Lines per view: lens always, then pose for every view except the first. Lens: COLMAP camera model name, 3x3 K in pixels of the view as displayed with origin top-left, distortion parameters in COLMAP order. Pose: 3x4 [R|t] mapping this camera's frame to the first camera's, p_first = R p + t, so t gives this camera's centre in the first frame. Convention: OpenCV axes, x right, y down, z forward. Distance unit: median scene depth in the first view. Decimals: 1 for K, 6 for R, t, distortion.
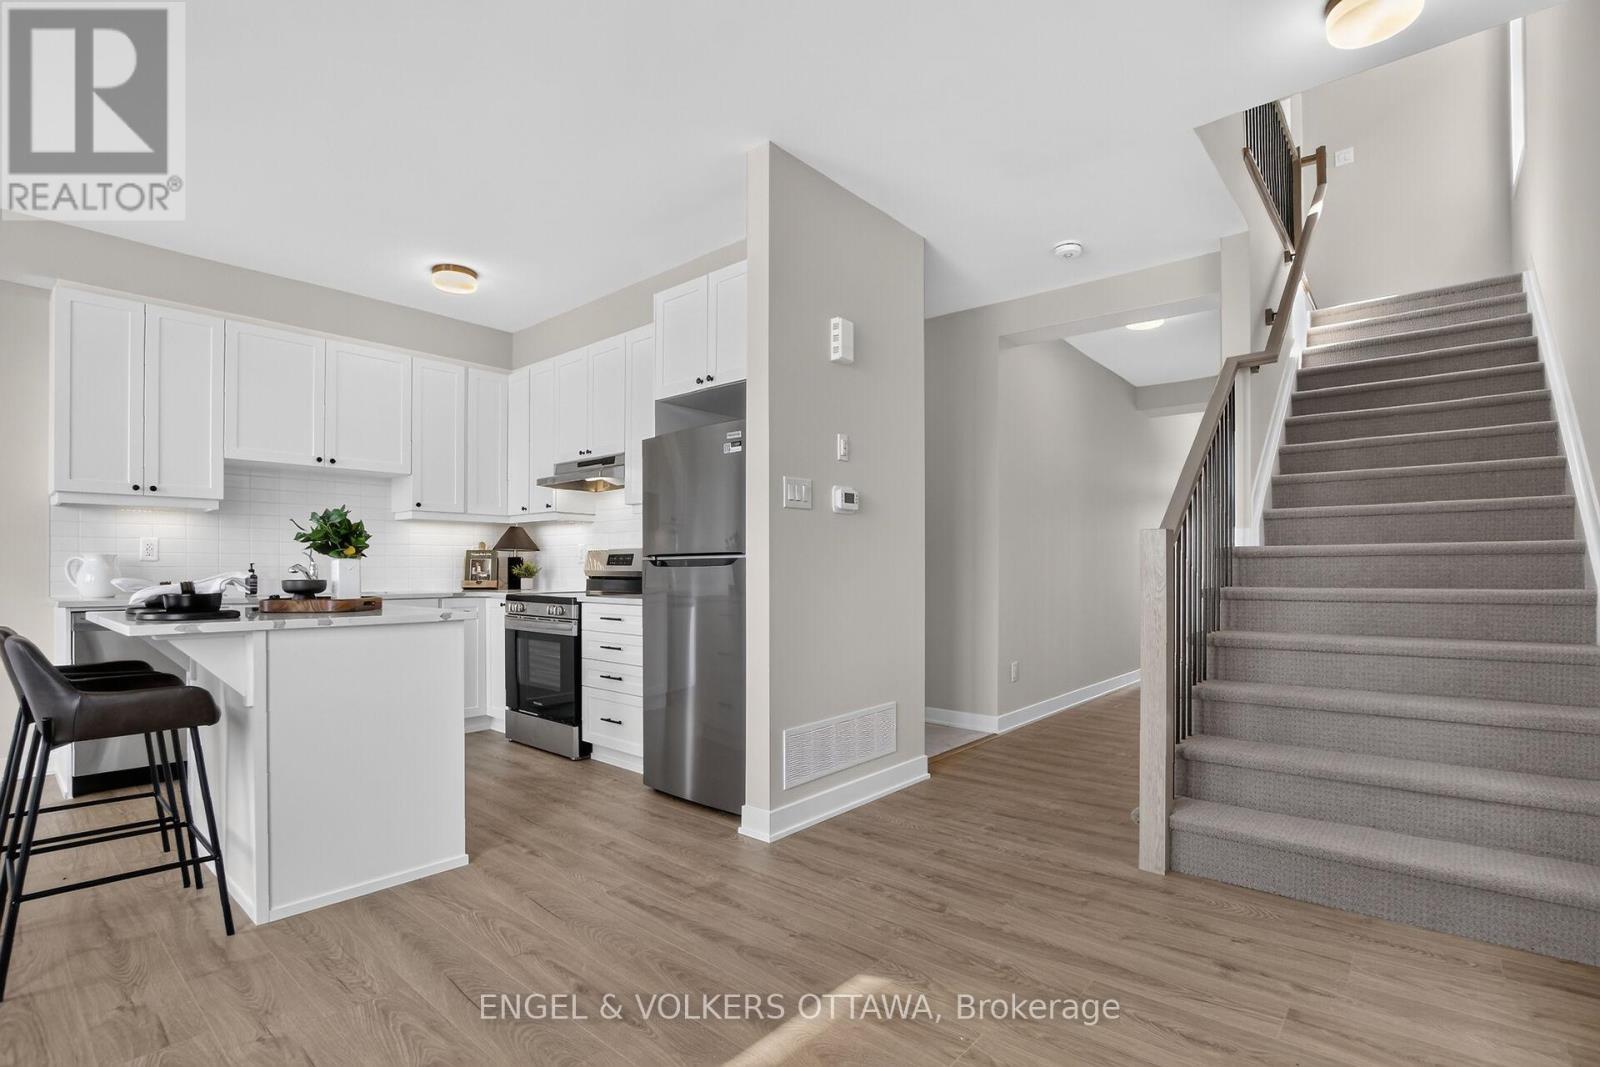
lens RADIAL K [[754.2, 0, 798.6], [0, 754.2, 560.9], [0, 0, 1]] dist [-0.027534, 0.000819]
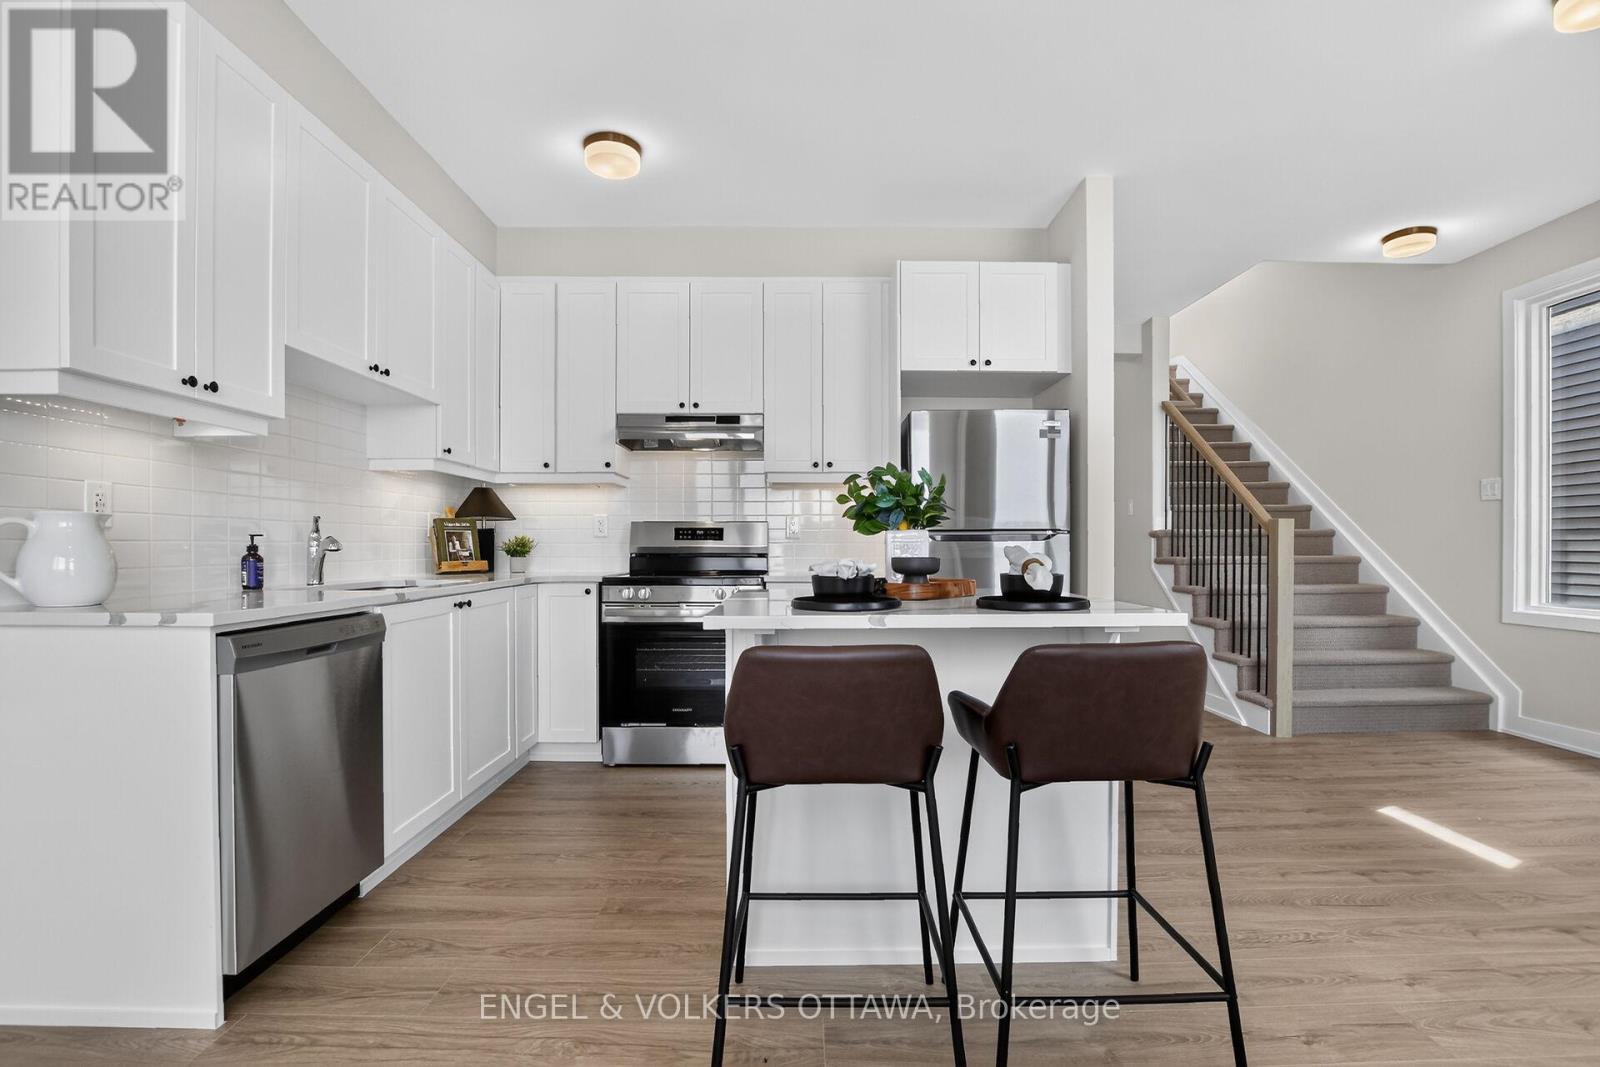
lens RADIAL K [[758.8, 0, 790.8], [0, 758.8, 550.2], [0, 0, 1]] dist [-0.032349, 0.001350]
pose [[0.749551, -0.004417, 0.661932, -0.885731], [-0.006210, 0.999887, 0.013705, 0.005322], [-0.661917, -0.014383, 0.749439, 0.337788]]
